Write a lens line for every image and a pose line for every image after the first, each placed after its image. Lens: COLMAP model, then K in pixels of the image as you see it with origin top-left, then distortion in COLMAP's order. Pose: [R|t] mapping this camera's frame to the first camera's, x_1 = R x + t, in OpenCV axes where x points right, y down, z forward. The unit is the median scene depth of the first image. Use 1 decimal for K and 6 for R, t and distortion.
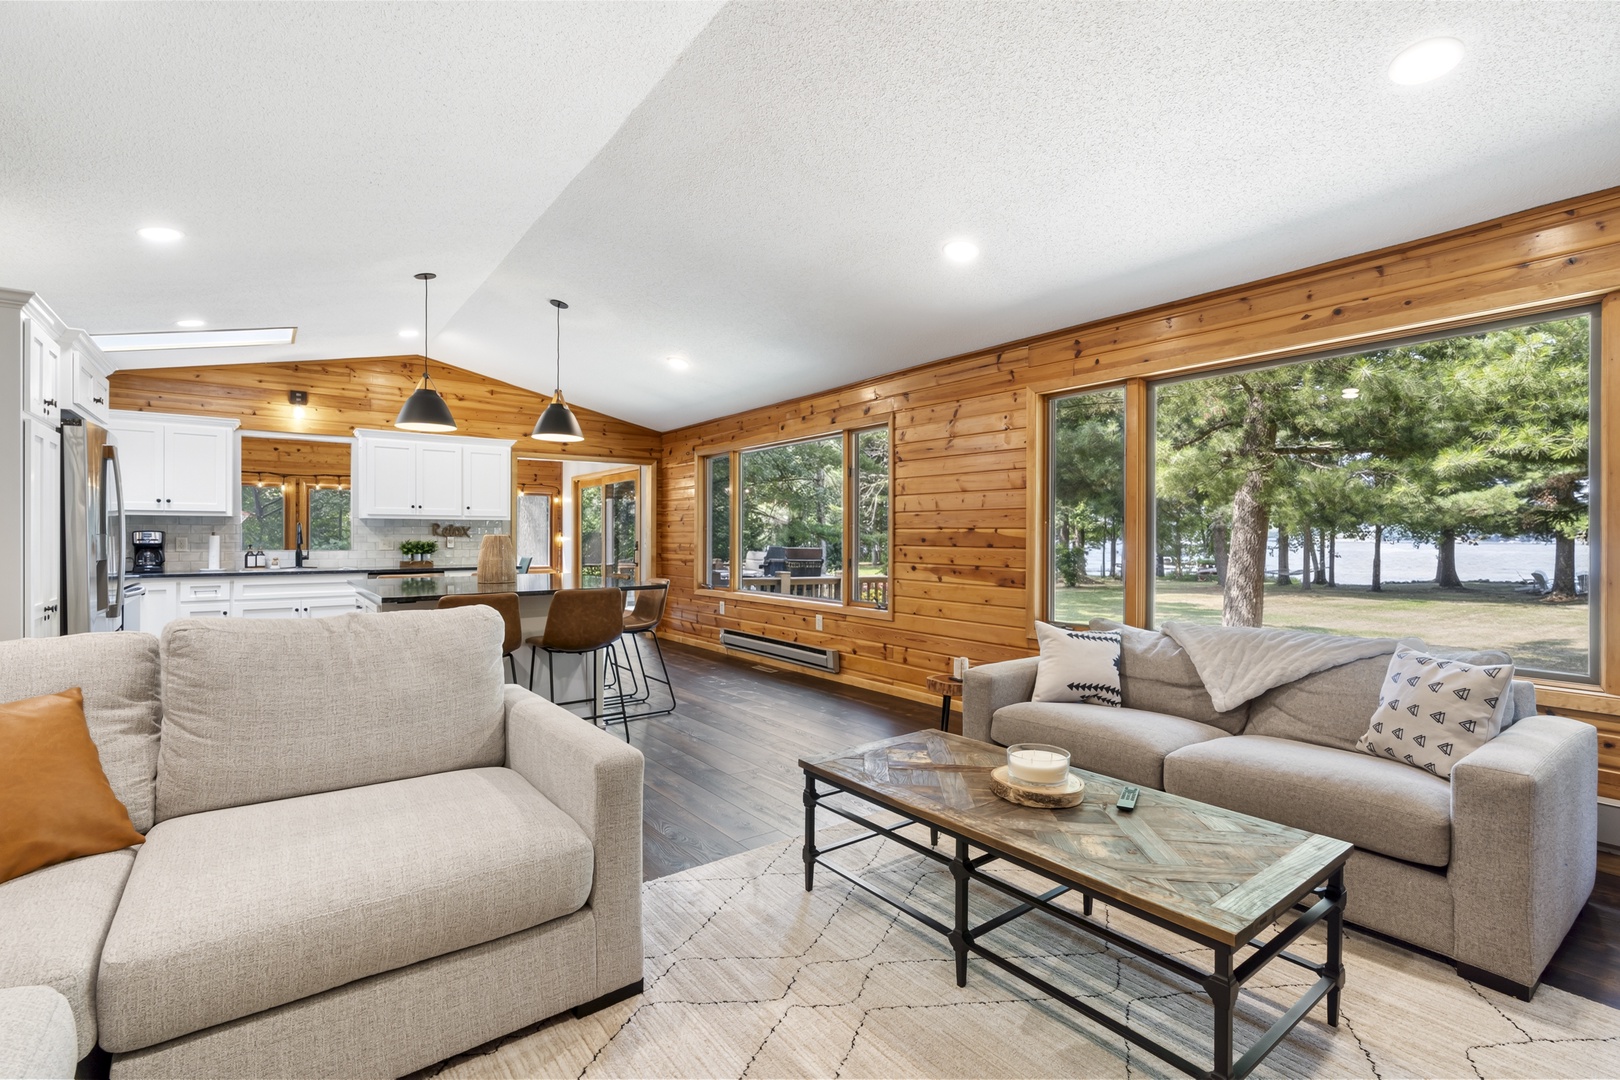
lens RADIAL K [[736.3, 0, 803.5], [0, 736.3, 535.2], [0, 0, 1]] dist [-0.006266, 0.001518]
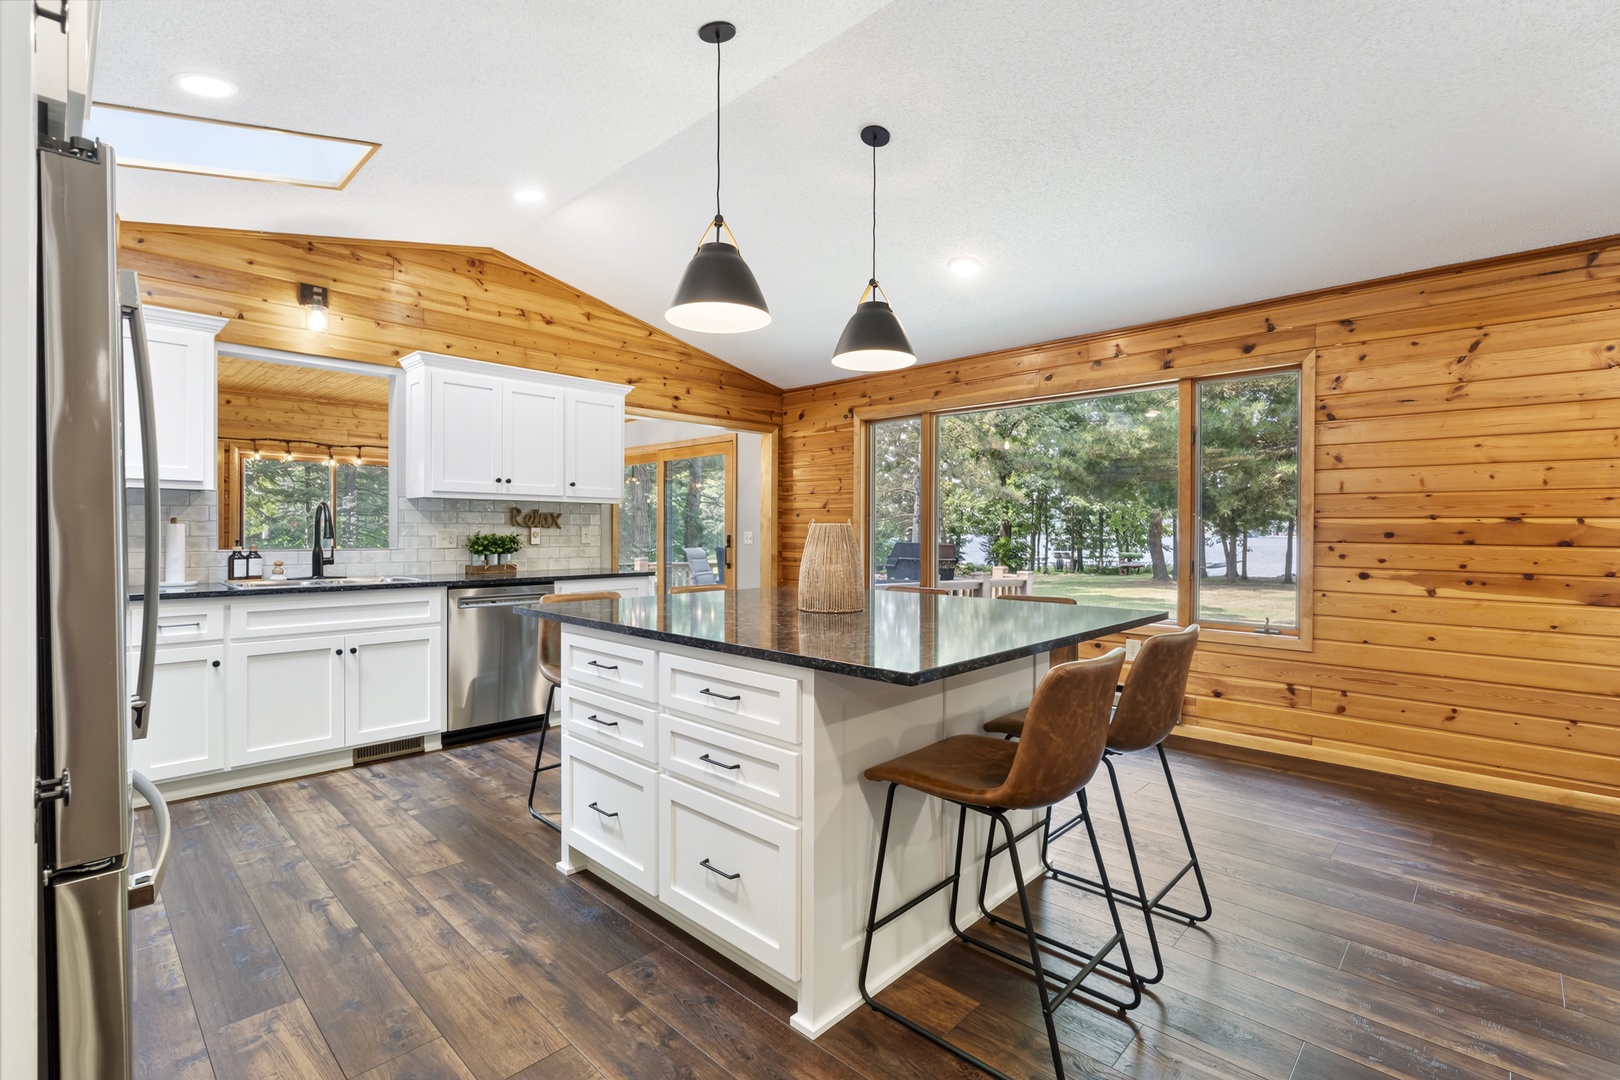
lens RADIAL K [[736.3, 0, 803.5], [0, 736.3, 535.2], [0, 0, 1]] dist [-0.006266, 0.001518]
pose [[0.986628, 0.002322, 0.162974, -0.386764], [-0.003679, 0.999961, 0.008022, 0.002888], [-0.162949, -0.008515, 0.986598, 0.335717]]
